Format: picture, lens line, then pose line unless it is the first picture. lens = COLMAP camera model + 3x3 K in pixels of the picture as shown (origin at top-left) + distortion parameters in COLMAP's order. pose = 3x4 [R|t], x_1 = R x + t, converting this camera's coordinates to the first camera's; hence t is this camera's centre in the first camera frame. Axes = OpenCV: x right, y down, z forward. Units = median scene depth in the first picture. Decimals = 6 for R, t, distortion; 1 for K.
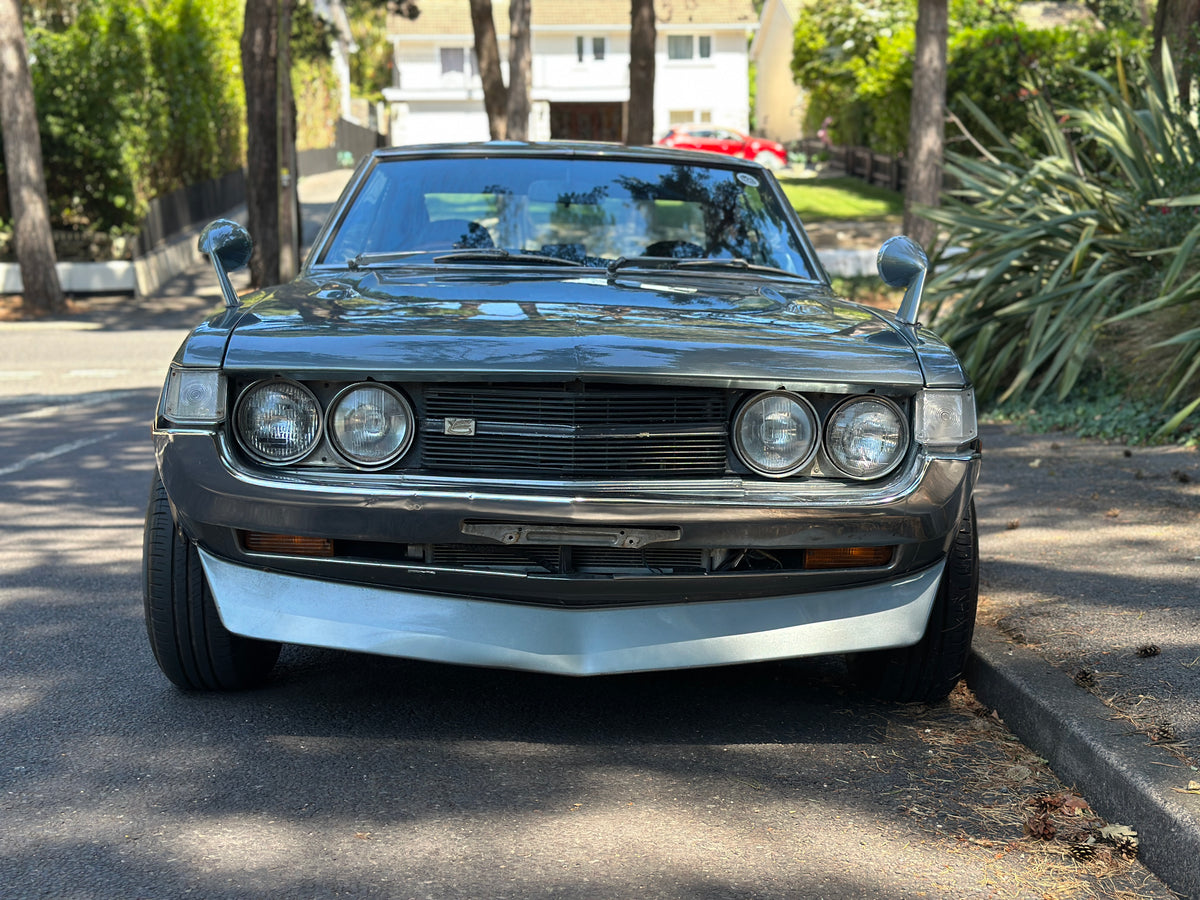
lens RADIAL K [[1682.1, 0, 600.0], [0, 1682.1, 450.0], [0, 0, 1]] dist [0.205380, -0.458357]
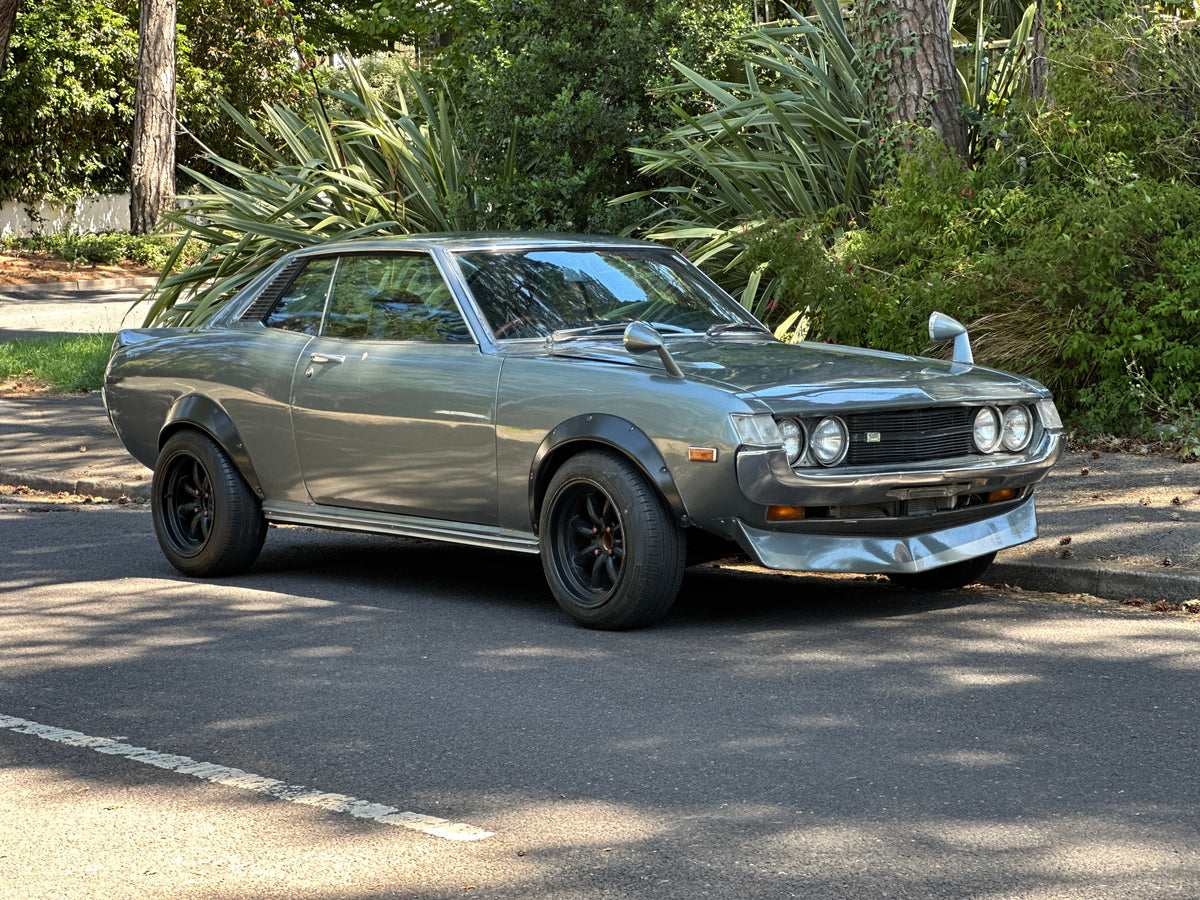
lens RADIAL K [[2697.5, 0, 600.0], [0, 2697.5, 450.0], [0, 0, 1]] dist [-0.047860, 2.603448]
pose [[0.777363, -0.074262, 0.624654, -0.239797], [0.082791, 0.996447, 0.015432, -0.007846], [-0.623581, 0.039720, 0.780749, -0.119814]]
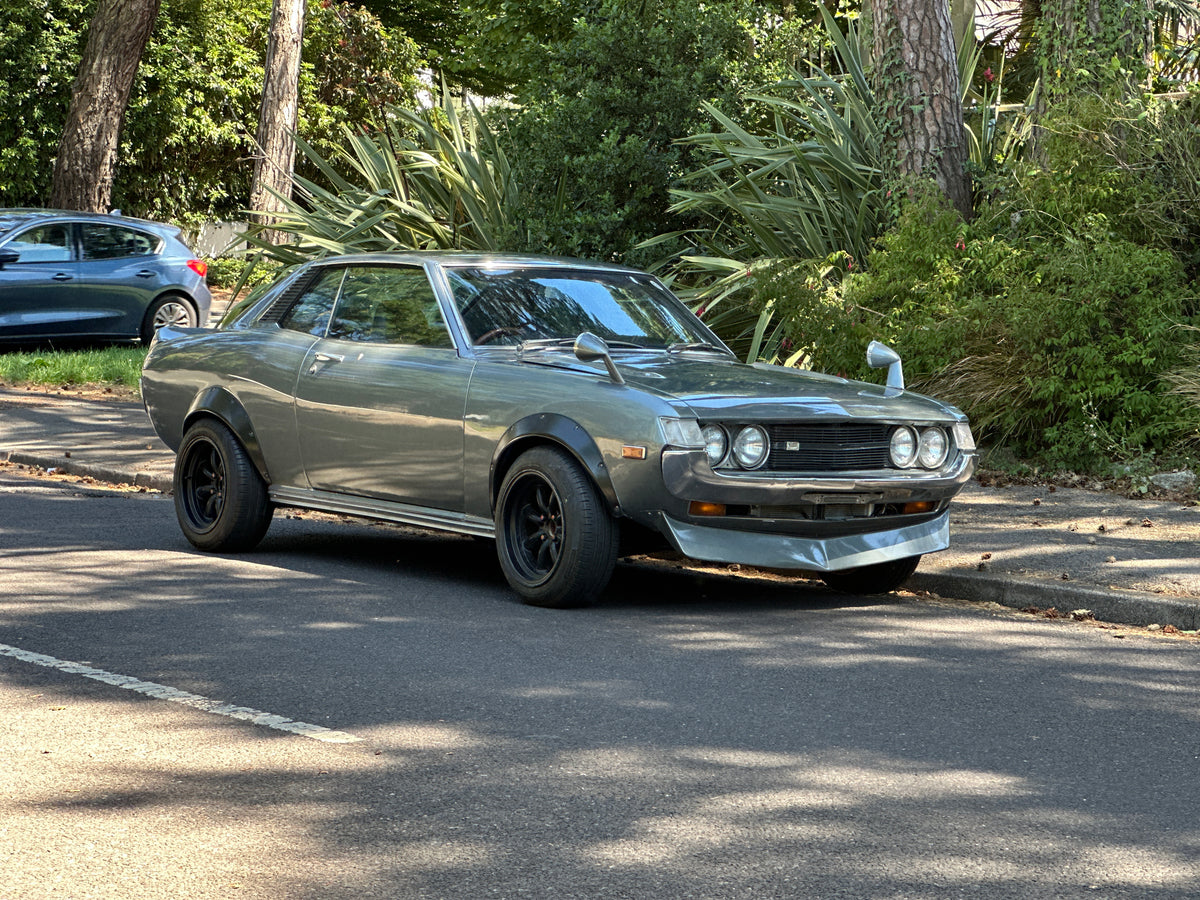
lens RADIAL K [[2697.5, 0, 600.0], [0, 2697.5, 450.0], [0, 0, 1]] dist [-0.047860, 2.603448]
pose [[0.809458, -0.021306, 0.586791, -0.244422], [0.031248, 0.999488, -0.006816, 0.000607], [-0.586345, 0.023853, 0.809710, -0.164927]]
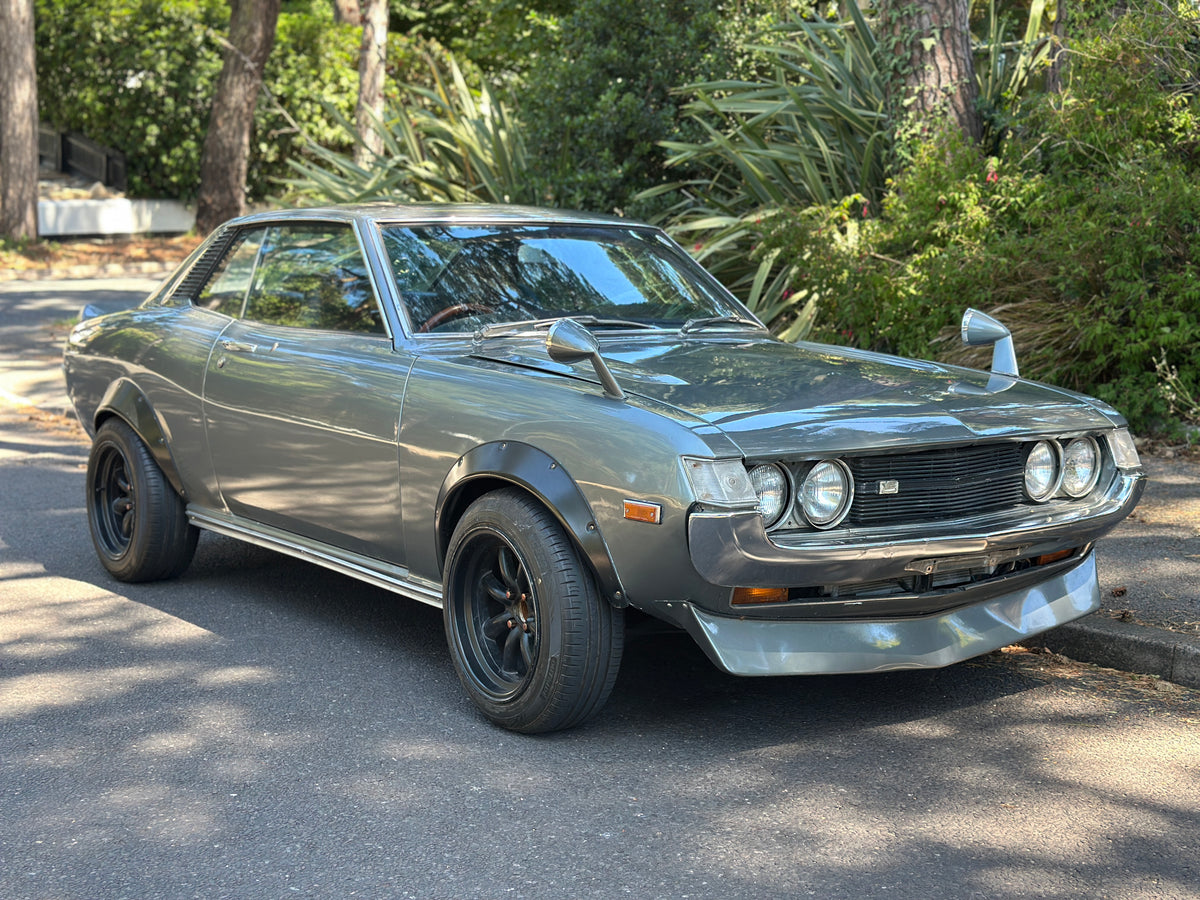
lens RADIAL K [[1682.1, 0, 600.0], [0, 1682.1, 450.0], [0, 0, 1]] dist [0.205380, -0.458357]
pose [[0.814057, -0.081449, 0.575045, -0.114261], [0.059723, 0.996608, 0.056613, -0.014641], [-0.577706, -0.011742, 0.816161, 0.009346]]
